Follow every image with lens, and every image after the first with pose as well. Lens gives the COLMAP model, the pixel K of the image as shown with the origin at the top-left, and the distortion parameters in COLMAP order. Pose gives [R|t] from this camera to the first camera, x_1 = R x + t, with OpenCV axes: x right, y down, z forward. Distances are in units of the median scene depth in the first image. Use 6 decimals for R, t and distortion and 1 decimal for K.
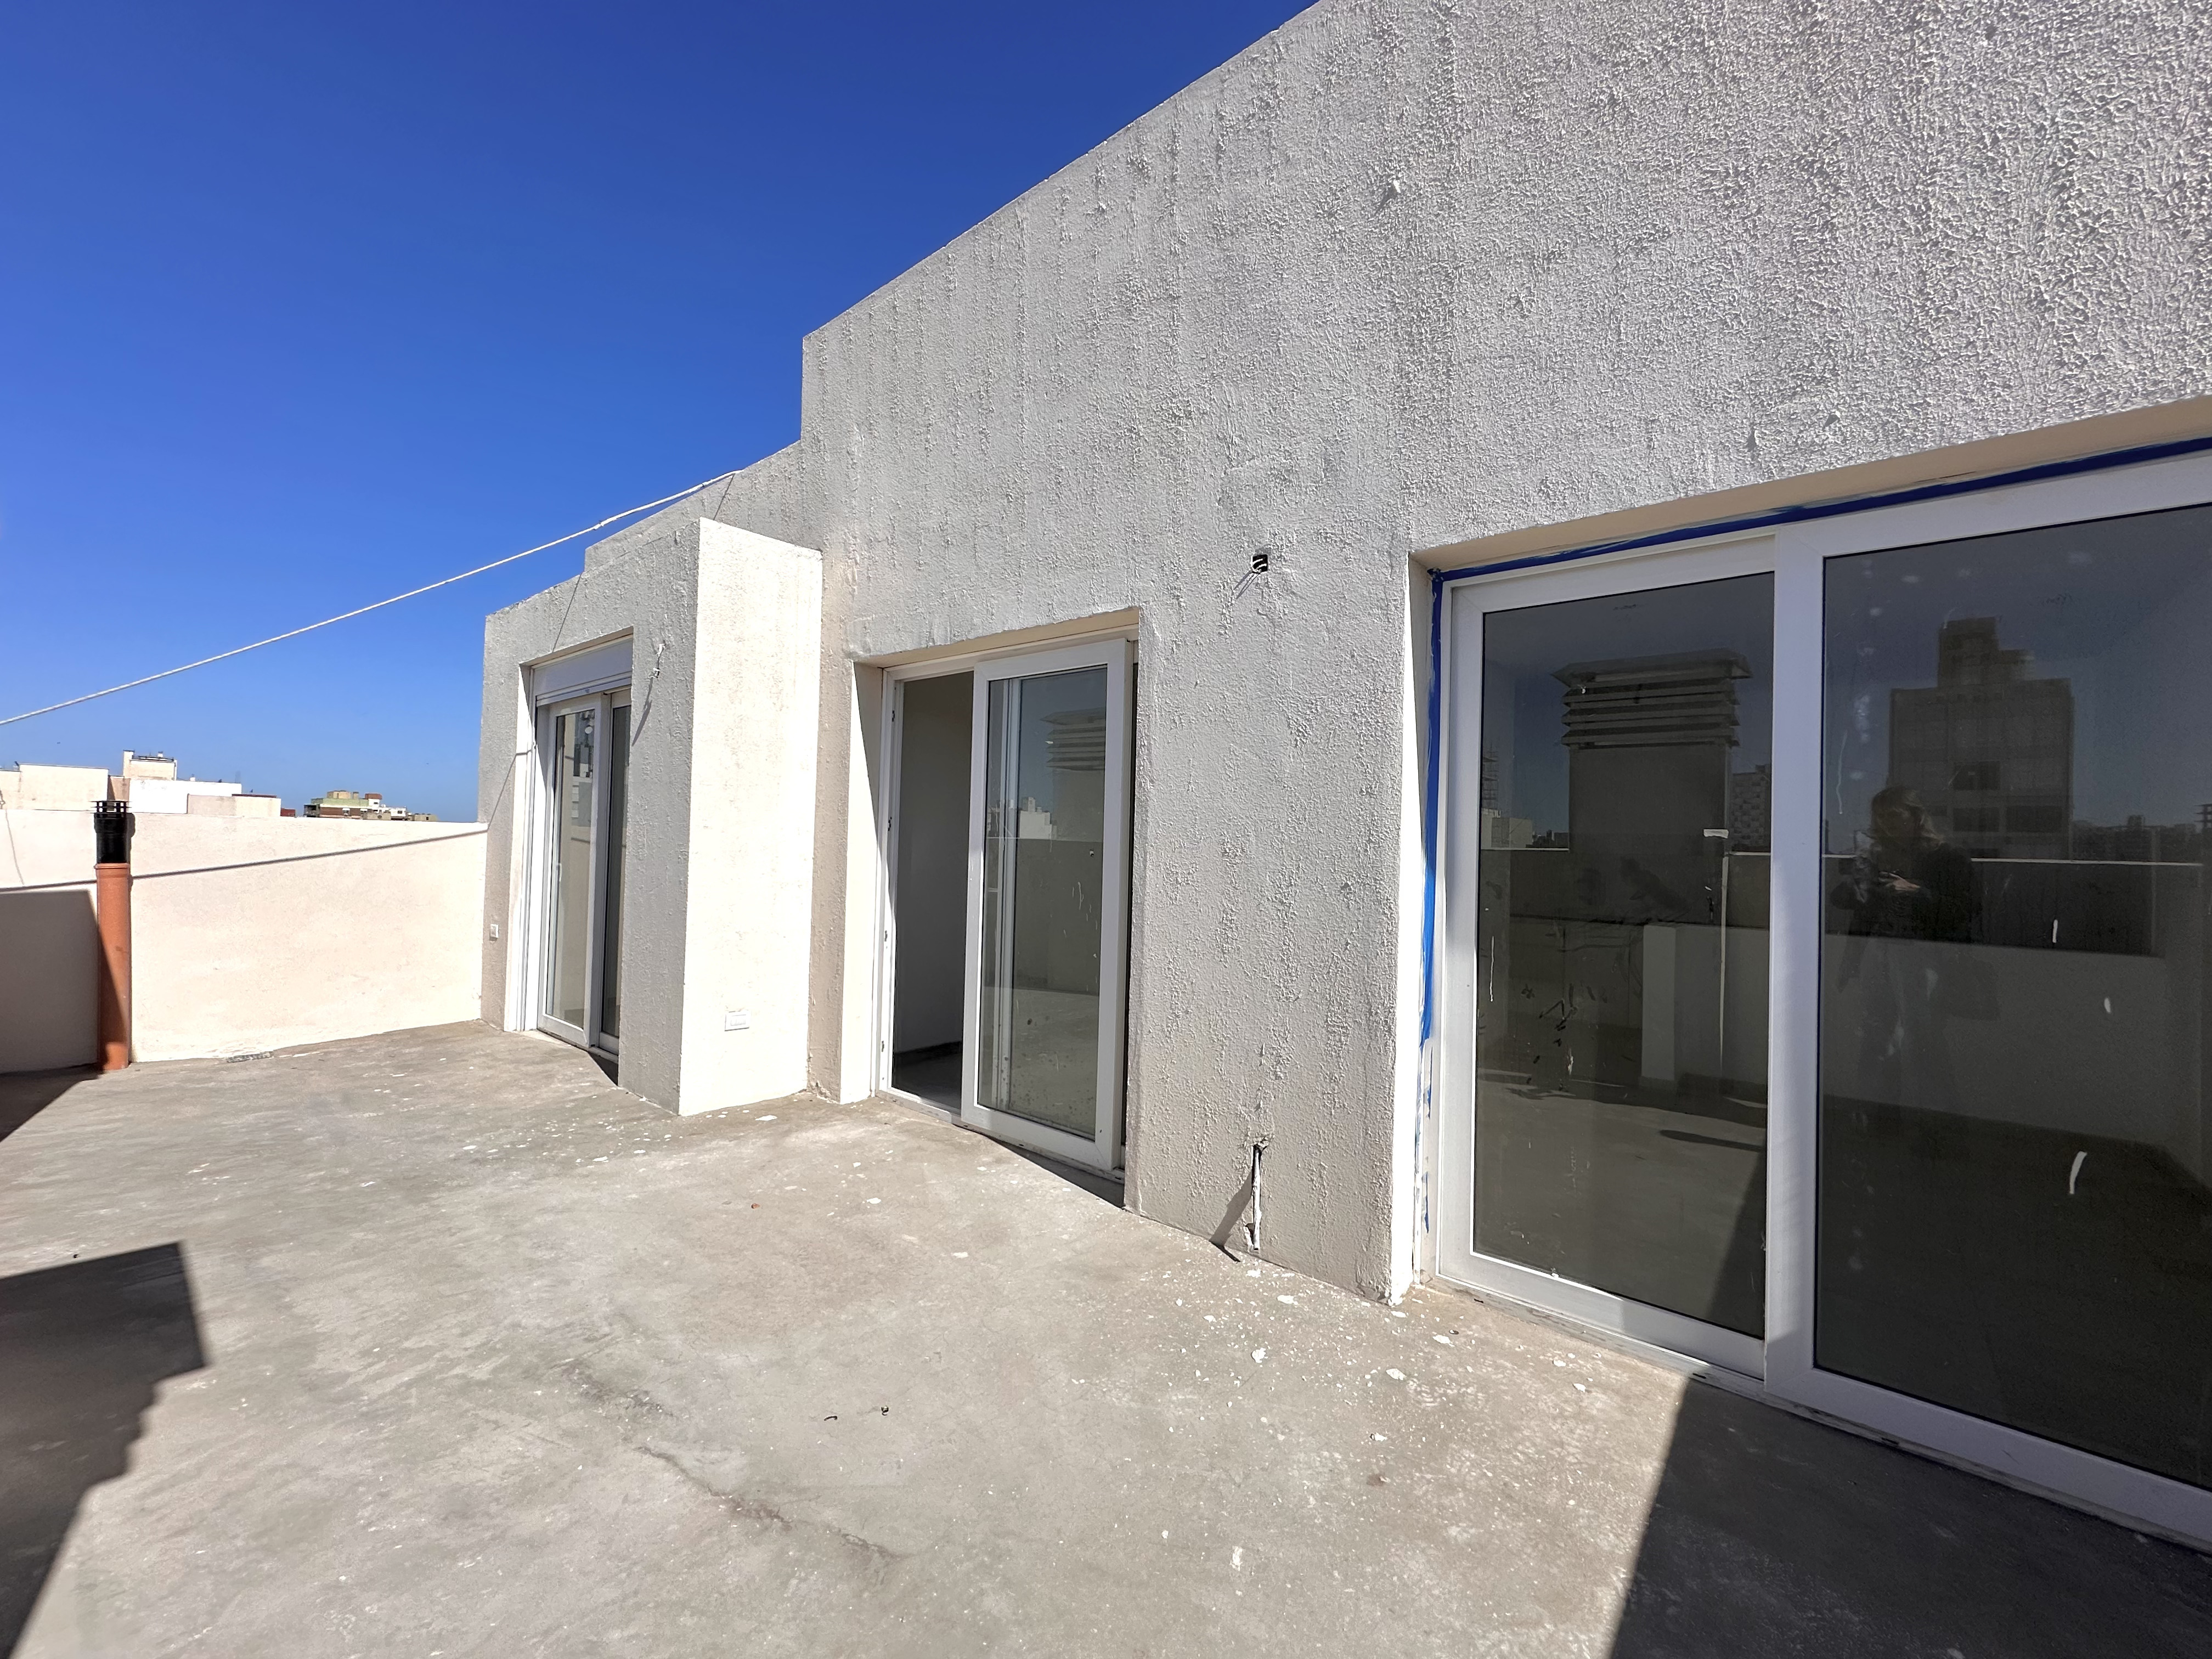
lens RADIAL K [[876.6, 0, 1108.5], [0, 876.6, 827.9], [0, 0, 1]] dist [-0.005209, 0.001435]
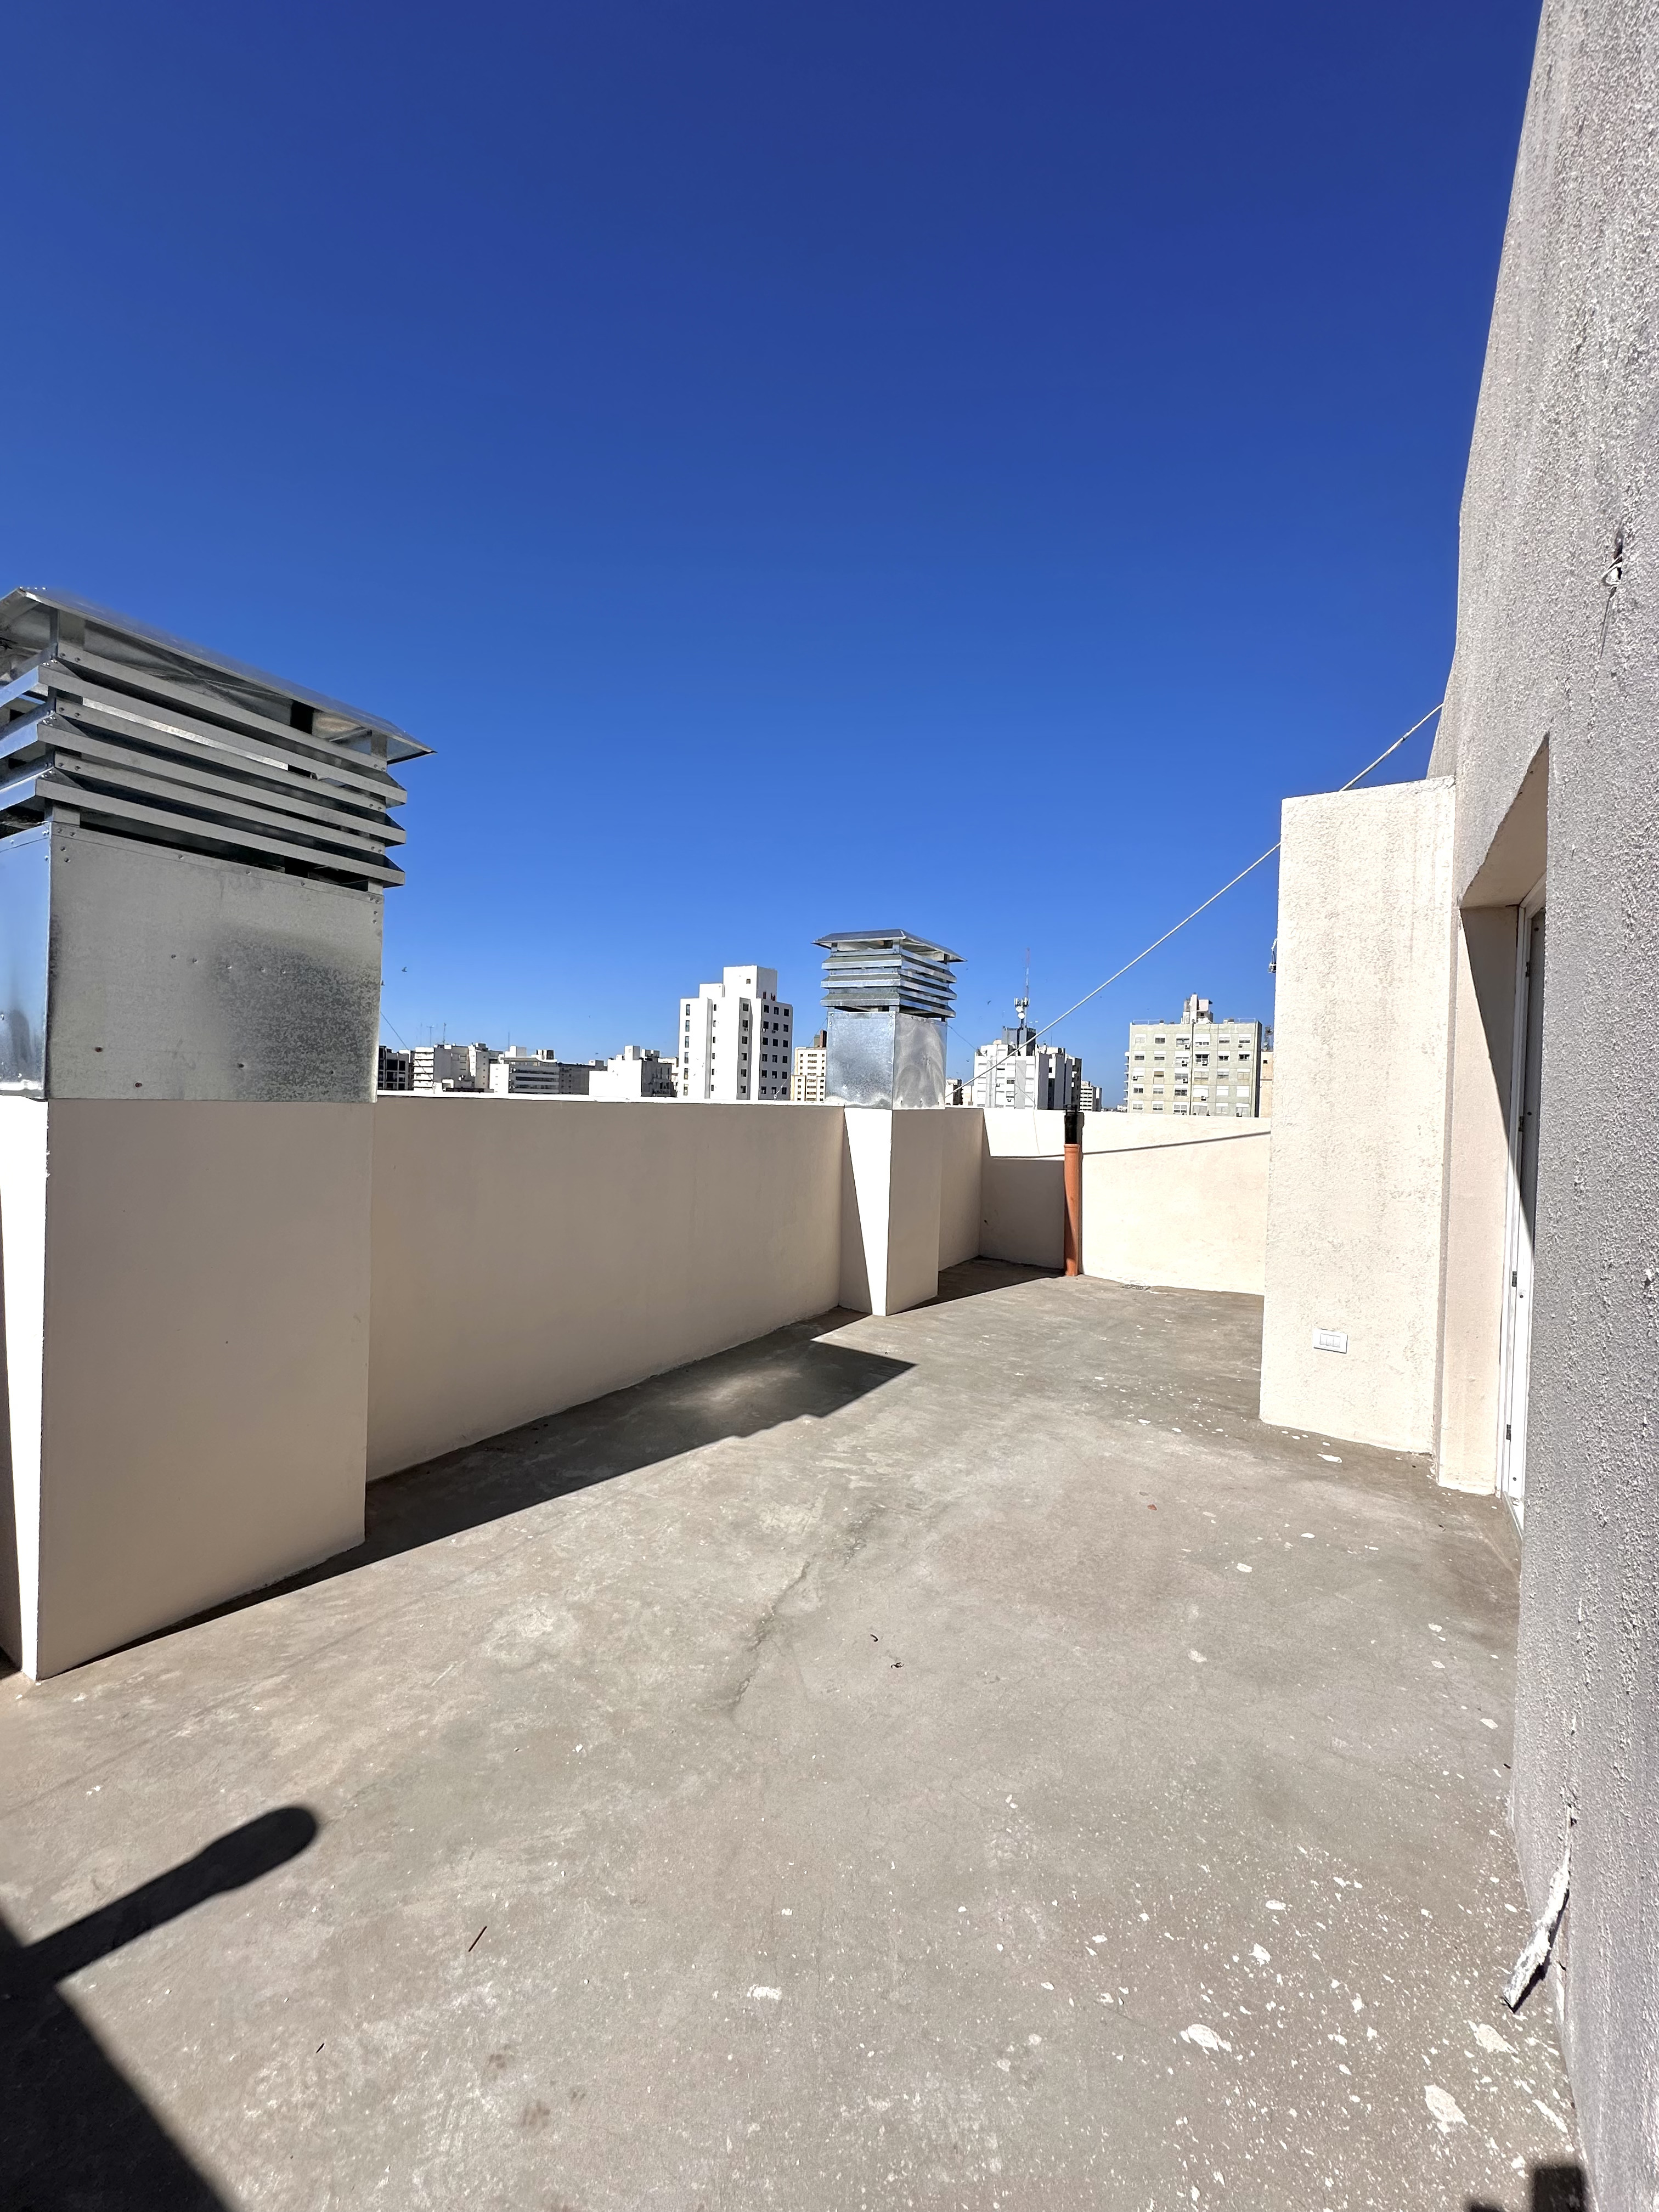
lens RADIAL K [[876.6, 0, 830.0], [0, 876.6, 1112.8], [0, 0, 1]] dist [-0.005209, 0.001435]
pose [[0.159725, -0.003513, -0.987155, 0.540834], [-0.008753, 0.999949, -0.004974, -0.006285], [0.987123, 0.009435, 0.159686, 0.500719]]
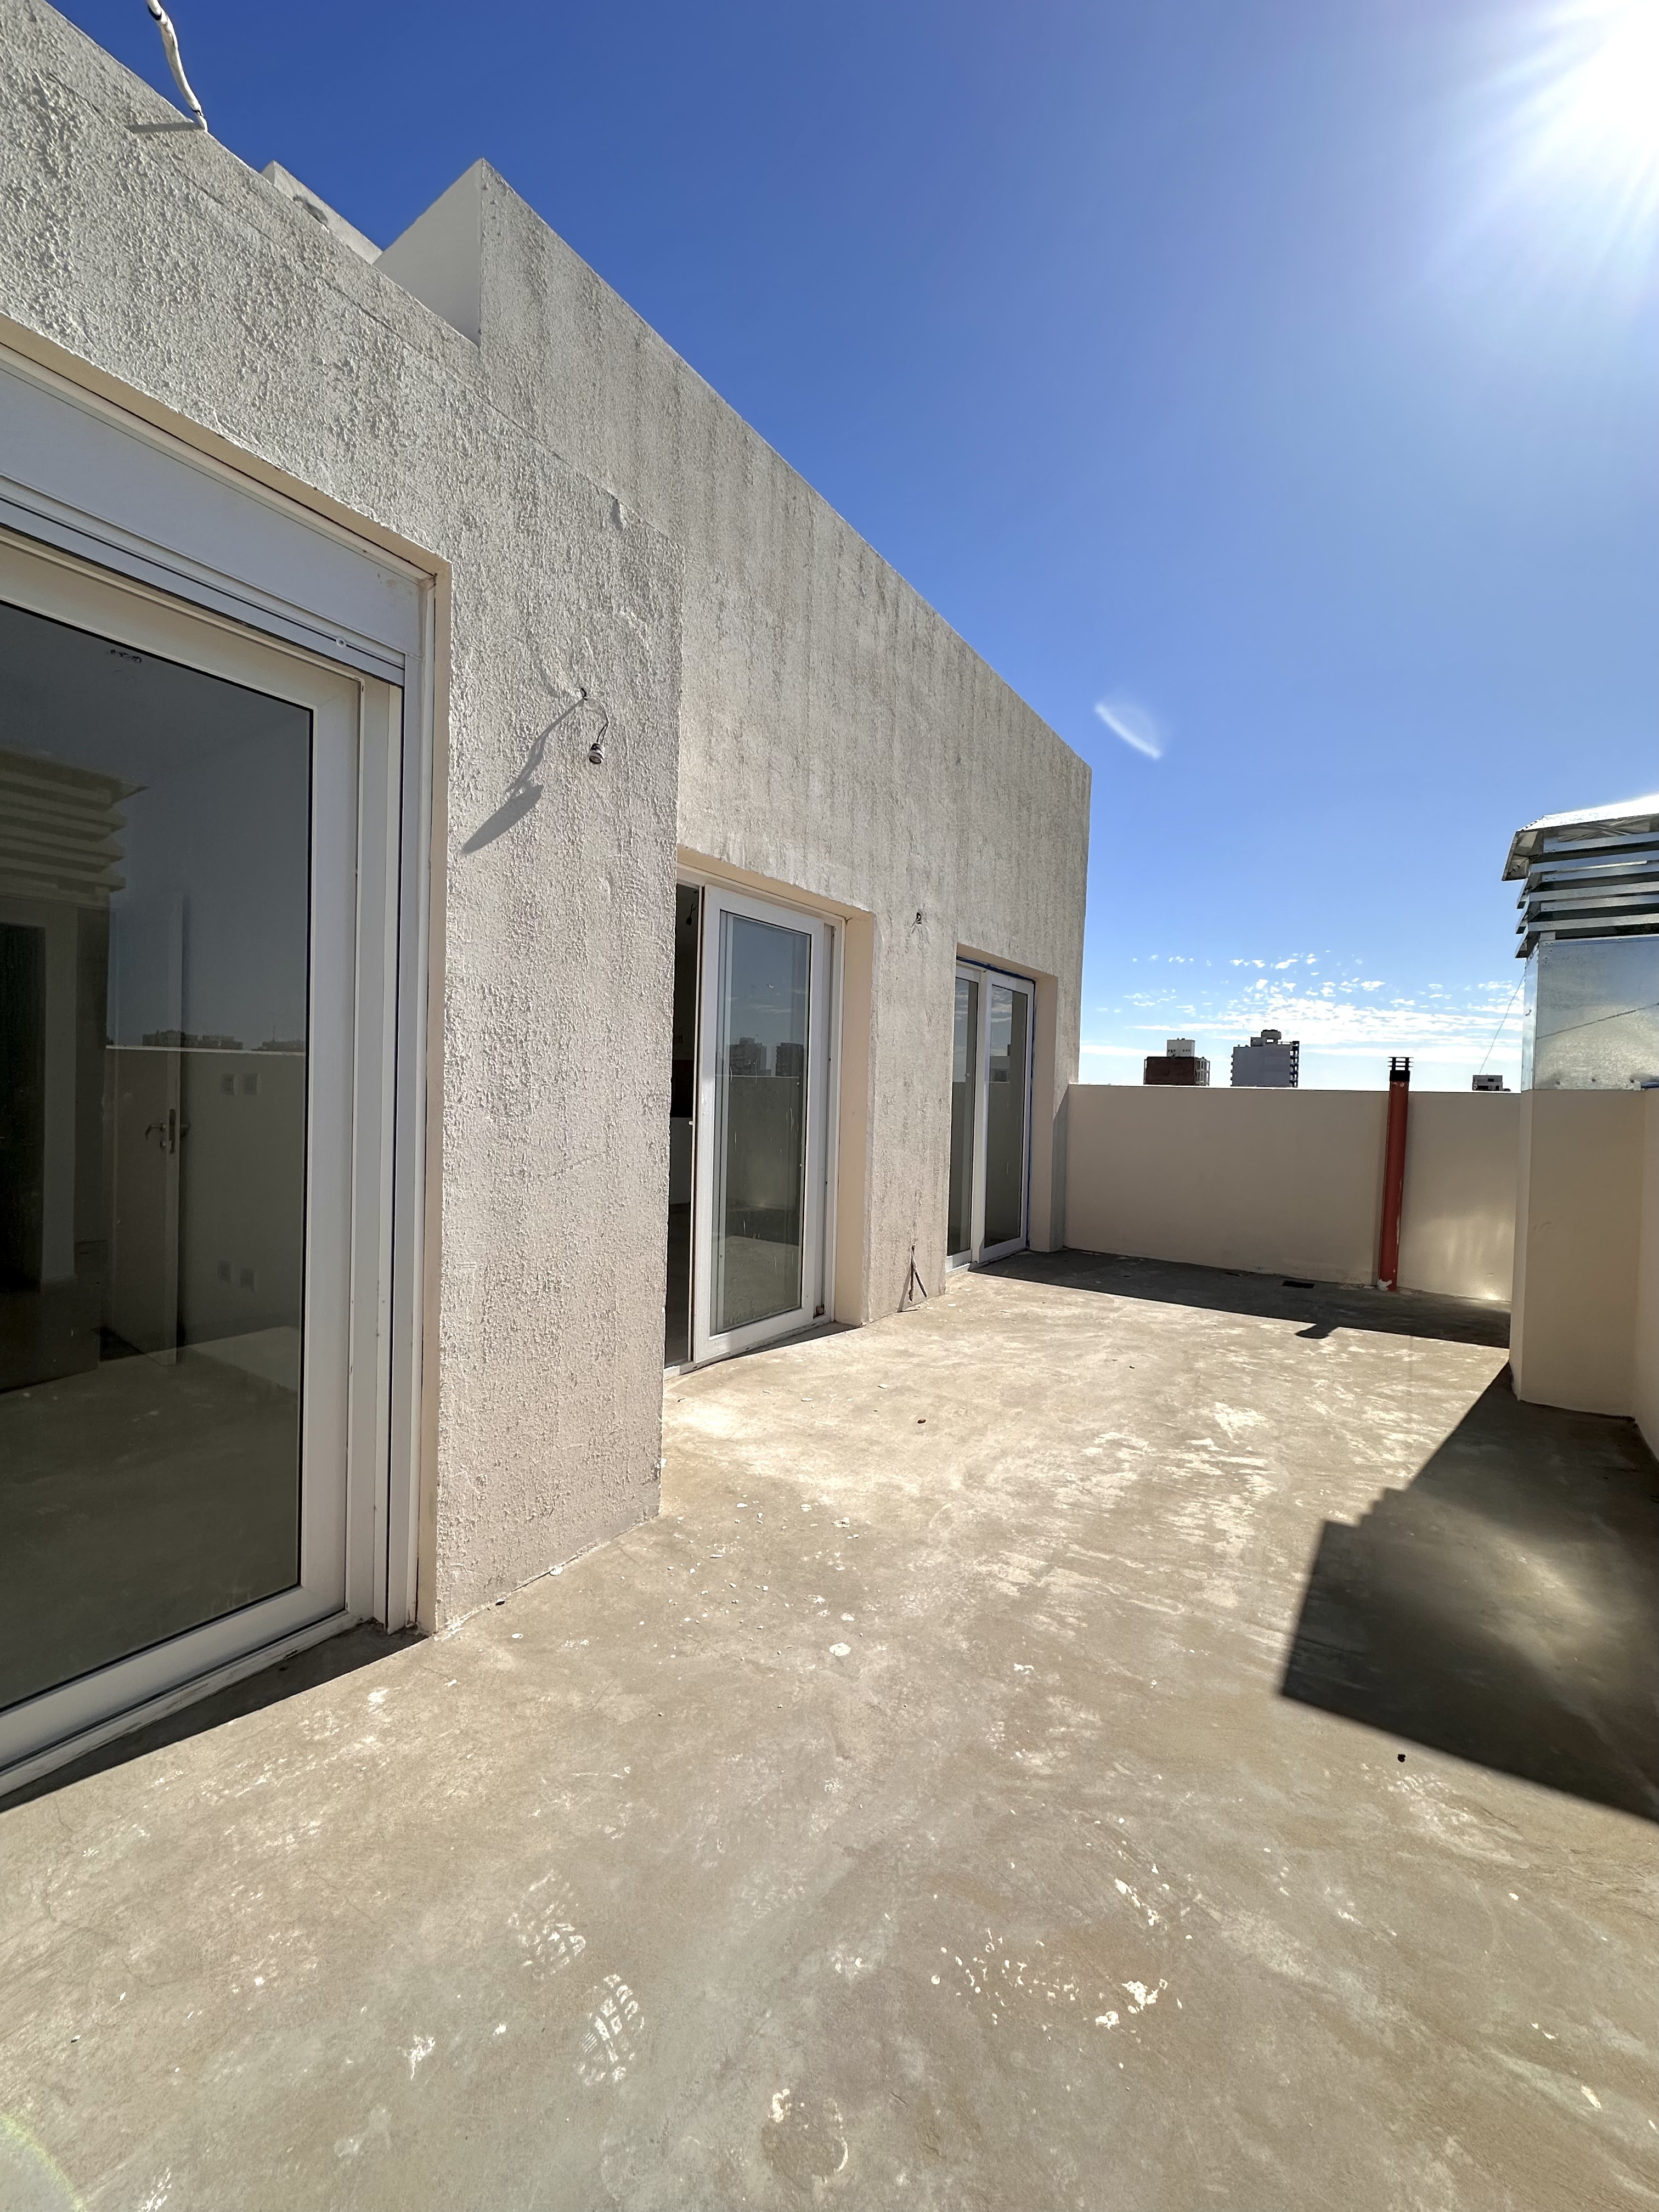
lens RADIAL K [[876.6, 0, 837.2], [0, 876.6, 1105.0], [0, 0, 1]] dist [-0.005209, 0.001435]
pose [[-0.108613, -0.049234, 0.992864, -1.517663], [-0.050535, 0.997755, 0.043948, 0.000993], [-0.992799, -0.045401, -0.110857, 1.300371]]
